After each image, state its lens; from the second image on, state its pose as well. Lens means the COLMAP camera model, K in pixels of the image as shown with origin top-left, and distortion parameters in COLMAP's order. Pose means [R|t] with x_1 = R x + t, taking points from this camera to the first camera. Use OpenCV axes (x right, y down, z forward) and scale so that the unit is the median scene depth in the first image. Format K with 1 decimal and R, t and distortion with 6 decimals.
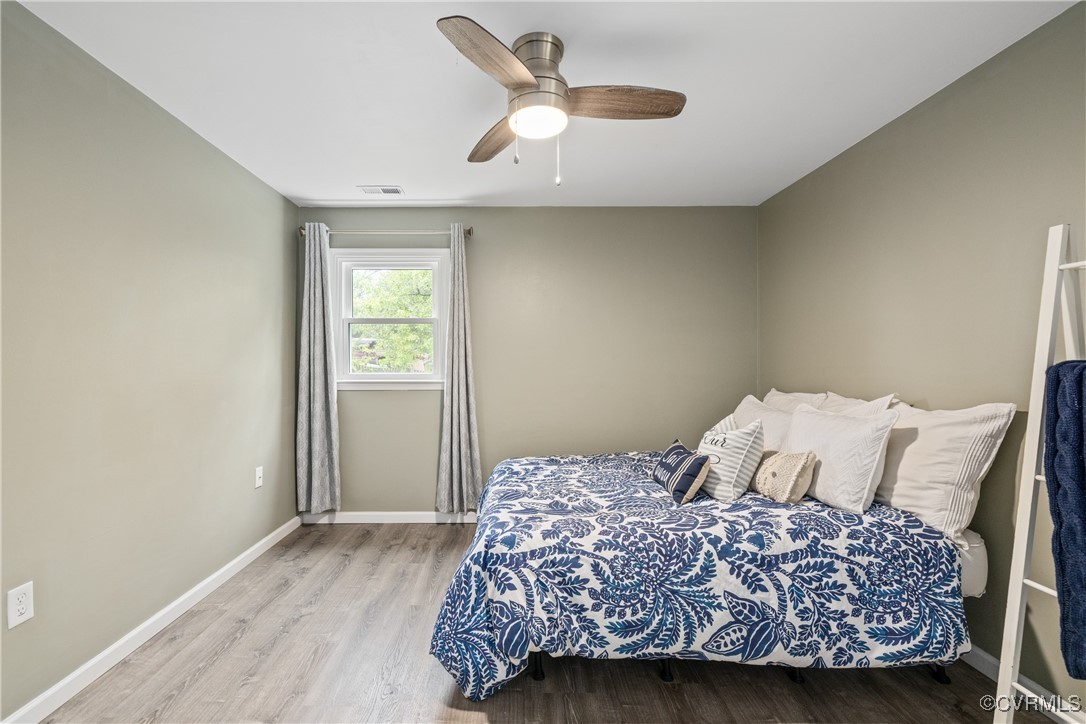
lens RADIAL K [[466.5, 0, 539.7], [0, 466.5, 372.1], [0, 0, 1]] dist [0.000039, 0.000055]
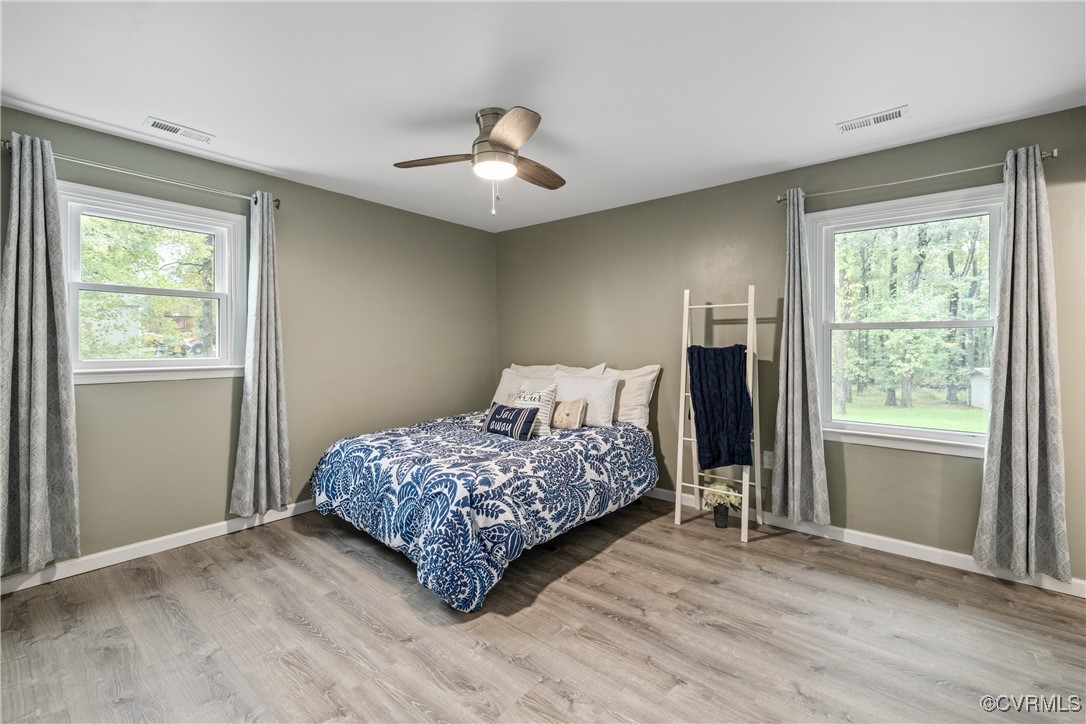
lens RADIAL K [[464.3, 0, 544.8], [0, 464.3, 343.0], [0, 0, 1]] dist [-0.020248, 0.000156]
pose [[0.633574, 0.004675, 0.773668, -1.017215], [0.014105, 0.999746, -0.017593, -0.003598], [-0.773554, 0.022059, 0.633347, 0.038610]]
